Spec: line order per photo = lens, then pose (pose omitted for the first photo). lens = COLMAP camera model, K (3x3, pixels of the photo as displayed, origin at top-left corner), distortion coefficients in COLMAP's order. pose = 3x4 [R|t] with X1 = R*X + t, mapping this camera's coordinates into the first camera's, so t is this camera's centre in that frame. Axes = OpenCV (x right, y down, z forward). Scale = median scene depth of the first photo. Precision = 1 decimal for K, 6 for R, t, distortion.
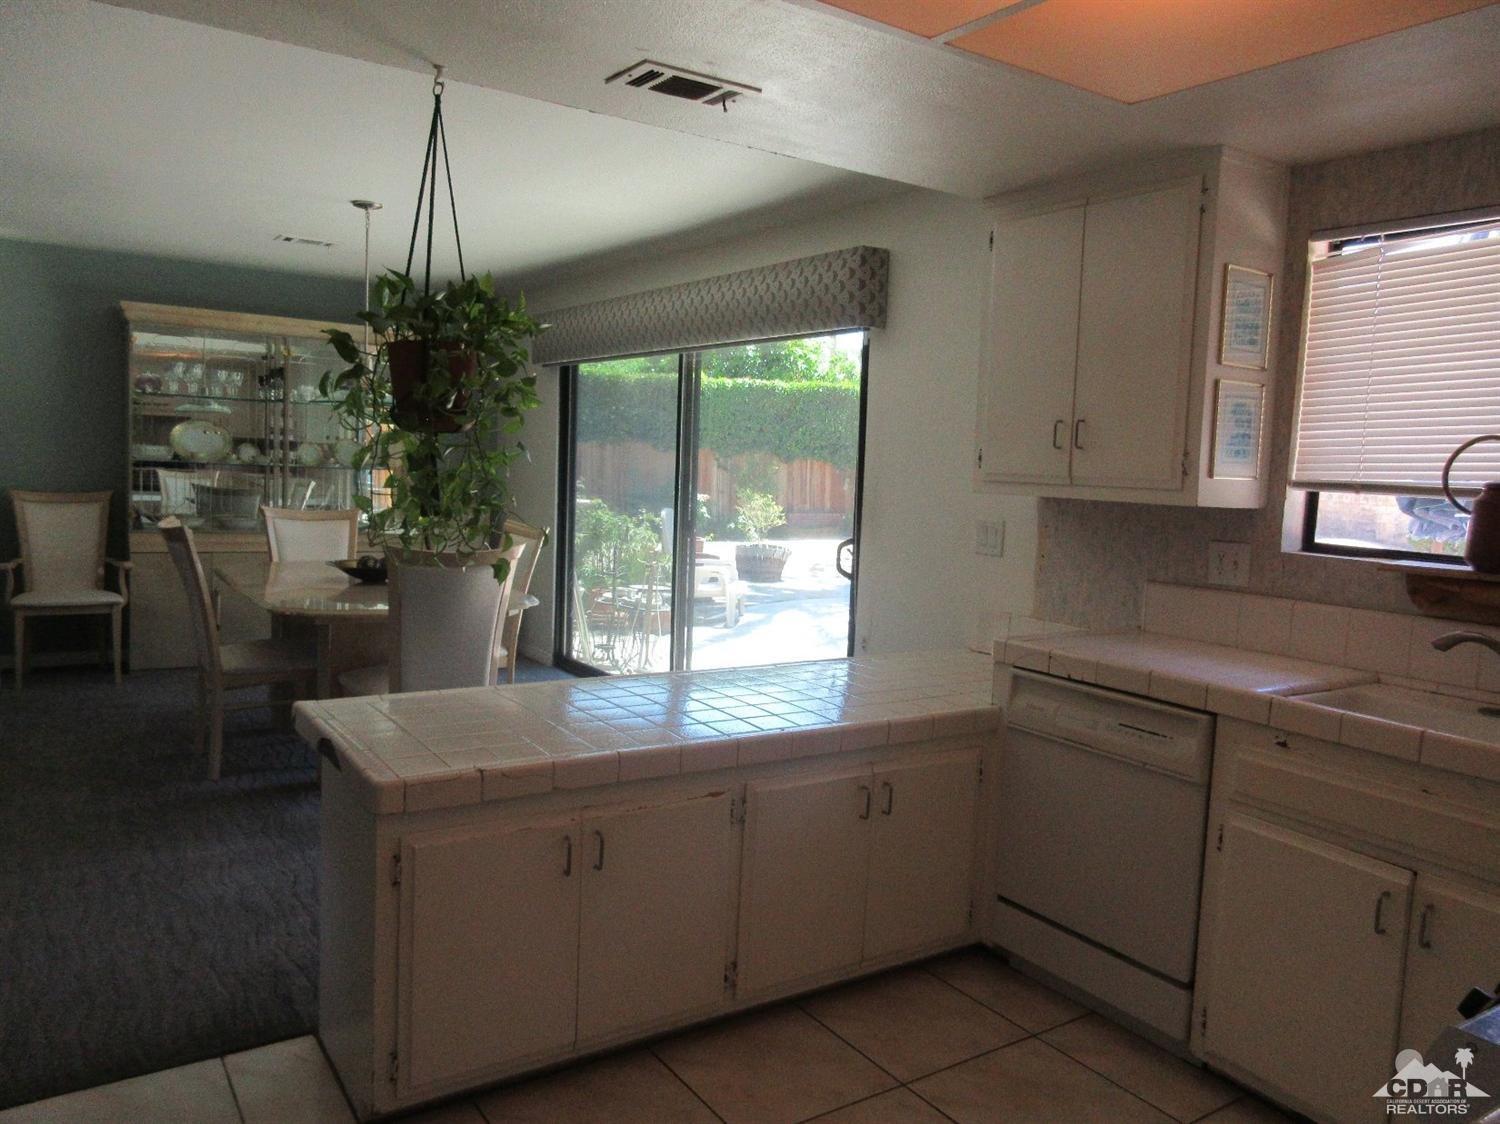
lens RADIAL K [[1086.9, 0, 750.8], [0, 1086.9, 563.2], [0, 0, 1]] dist [-0.001375, 0.000651]
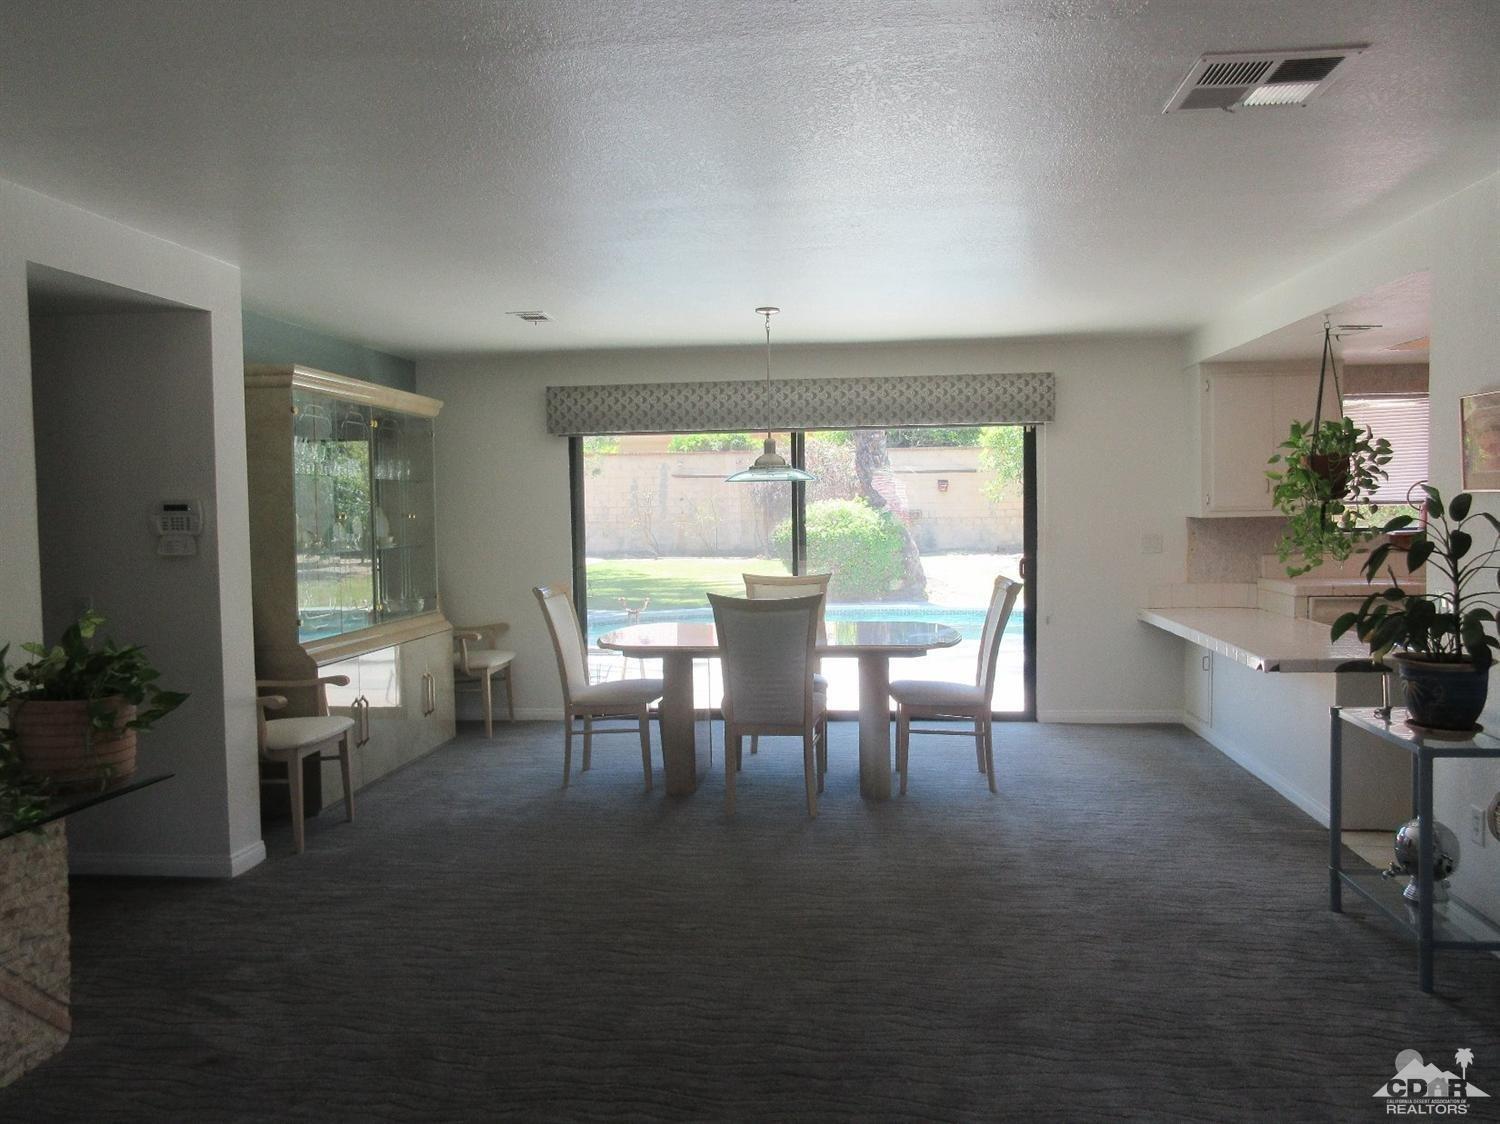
lens RADIAL K [[1135.1, 0, 750.5], [0, 1135.1, 548.3], [0, 0, 1]] dist [0.035427, 0.003945]
pose [[0.641133, -0.084148, 0.762802, -1.857443], [0.114855, 0.993297, 0.013040, -0.131233], [-0.758786, 0.079252, 0.646500, 0.332858]]
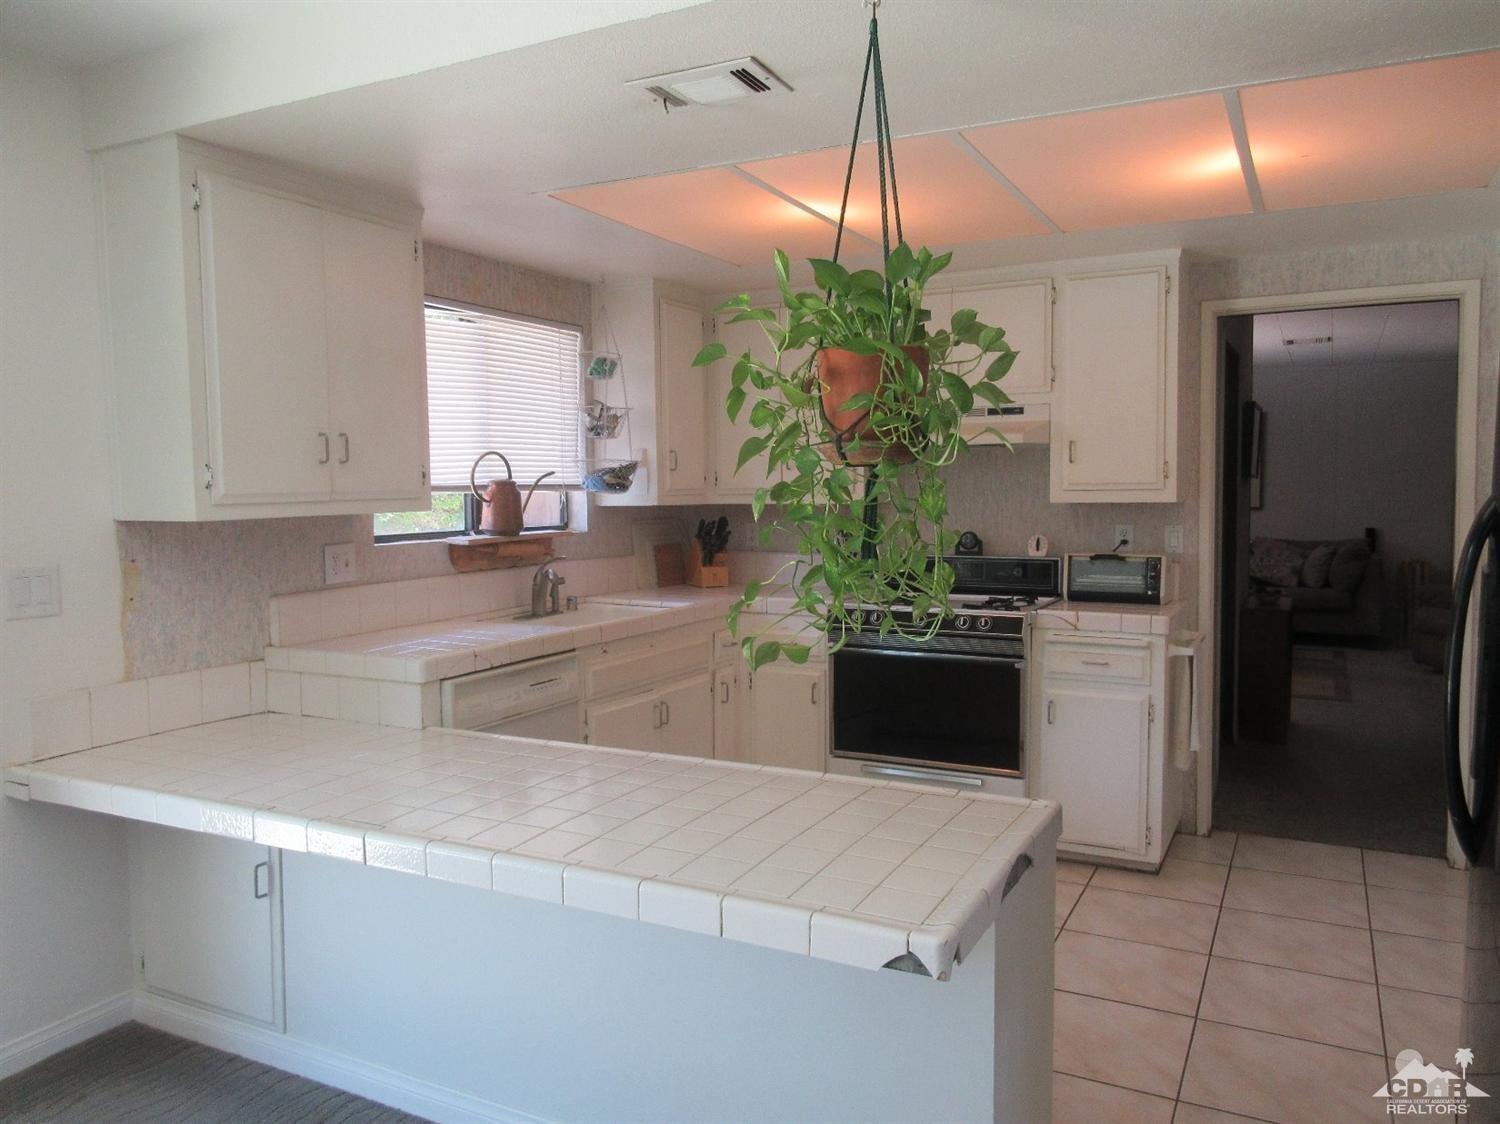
lens RADIAL K [[1109.1, 0, 753.0], [0, 1109.1, 552.3], [0, 0, 1]] dist [-0.002289, 0.003416]
pose [[-0.485806, -0.089129, 0.869510, -0.682911], [0.076304, 0.986665, 0.143770, -0.128915], [-0.870730, 0.136192, -0.472527, 1.064886]]
